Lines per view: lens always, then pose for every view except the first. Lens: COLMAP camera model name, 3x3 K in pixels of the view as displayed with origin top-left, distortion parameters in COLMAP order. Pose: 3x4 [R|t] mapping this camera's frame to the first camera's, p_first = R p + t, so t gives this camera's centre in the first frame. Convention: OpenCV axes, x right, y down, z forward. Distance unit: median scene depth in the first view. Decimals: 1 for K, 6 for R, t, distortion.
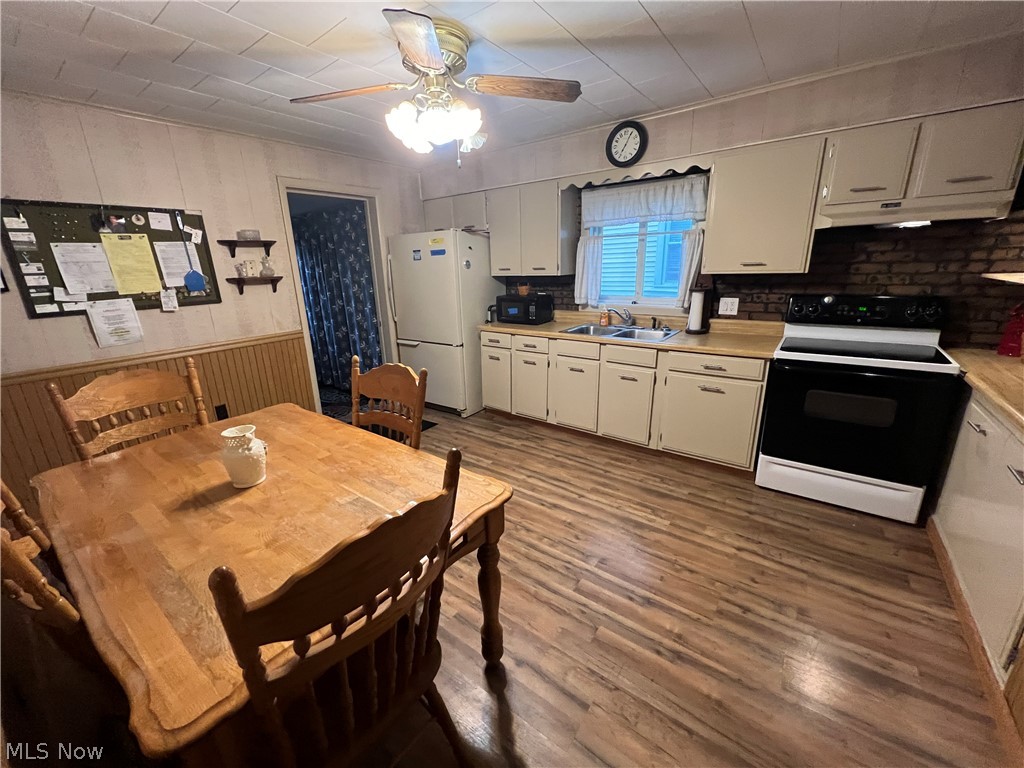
lens RADIAL K [[407.6, 0, 509.1], [0, 407.6, 382.9], [0, 0, 1]] dist [-0.000373, 0.000017]
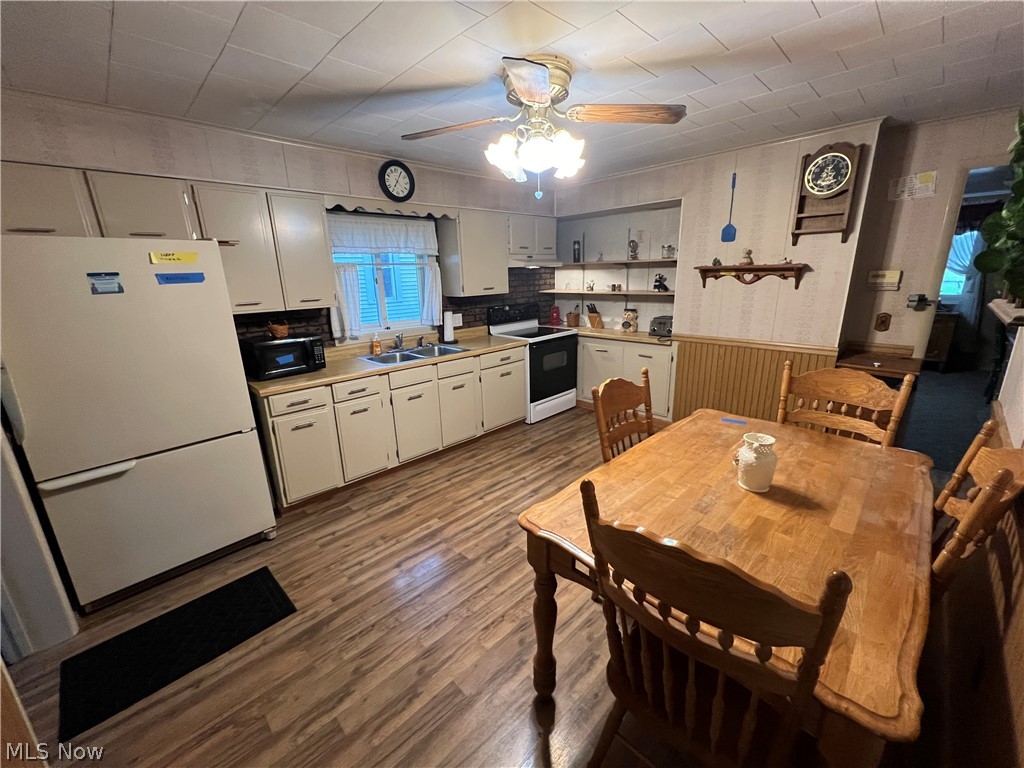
lens RADIAL K [[407.6, 0, 510.3], [0, 407.6, 383.6], [0, 0, 1]] dist [-0.000373, 0.000017]
pose [[0.154885, -0.233483, 0.959946, -0.797100], [0.304237, 0.935722, 0.178504, -0.182791], [-0.939920, 0.264404, 0.215963, 0.611489]]
